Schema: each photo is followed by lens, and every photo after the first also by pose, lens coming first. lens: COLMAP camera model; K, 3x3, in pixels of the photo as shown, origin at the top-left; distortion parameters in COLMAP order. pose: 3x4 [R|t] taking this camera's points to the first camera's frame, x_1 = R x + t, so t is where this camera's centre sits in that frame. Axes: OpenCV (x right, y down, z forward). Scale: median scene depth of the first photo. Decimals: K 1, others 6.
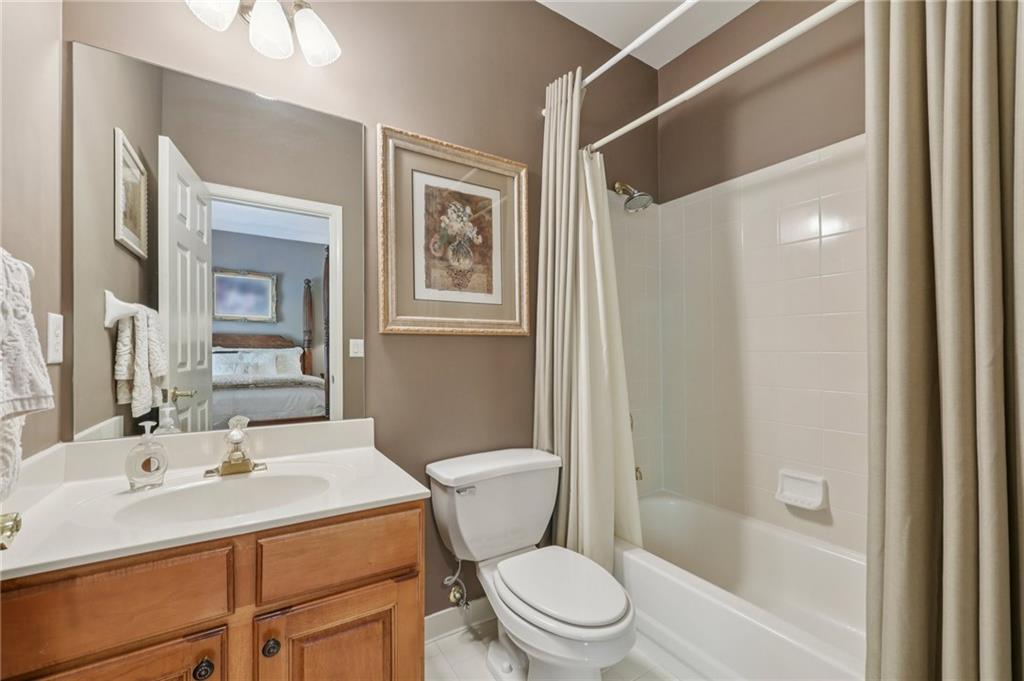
lens RADIAL K [[410.6, 0, 511.9], [0, 410.6, 347.1], [0, 0, 1]] dist [-0.012292, 0.000130]
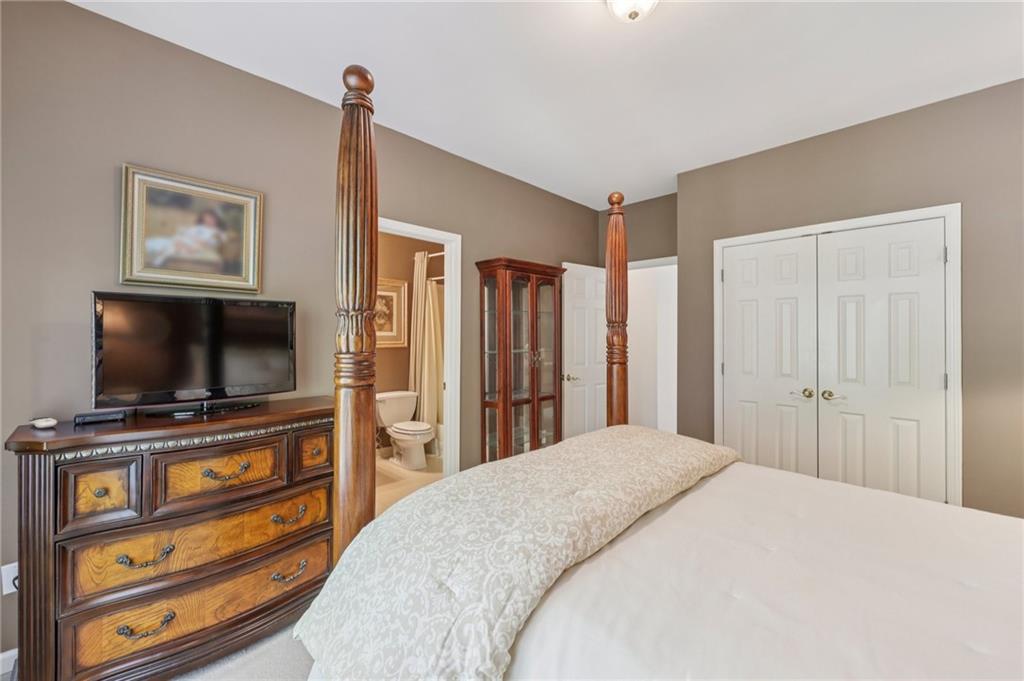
lens RADIAL K [[410.6, 0, 511.5], [0, 410.6, 339.6], [0, 0, 1]] dist [-0.012292, 0.000130]
pose [[0.974873, 0.013581, 0.222348, 0.112720], [-0.013989, 0.999902, 0.000259, -0.093874], [-0.222323, -0.003363, 0.974967, -1.768058]]
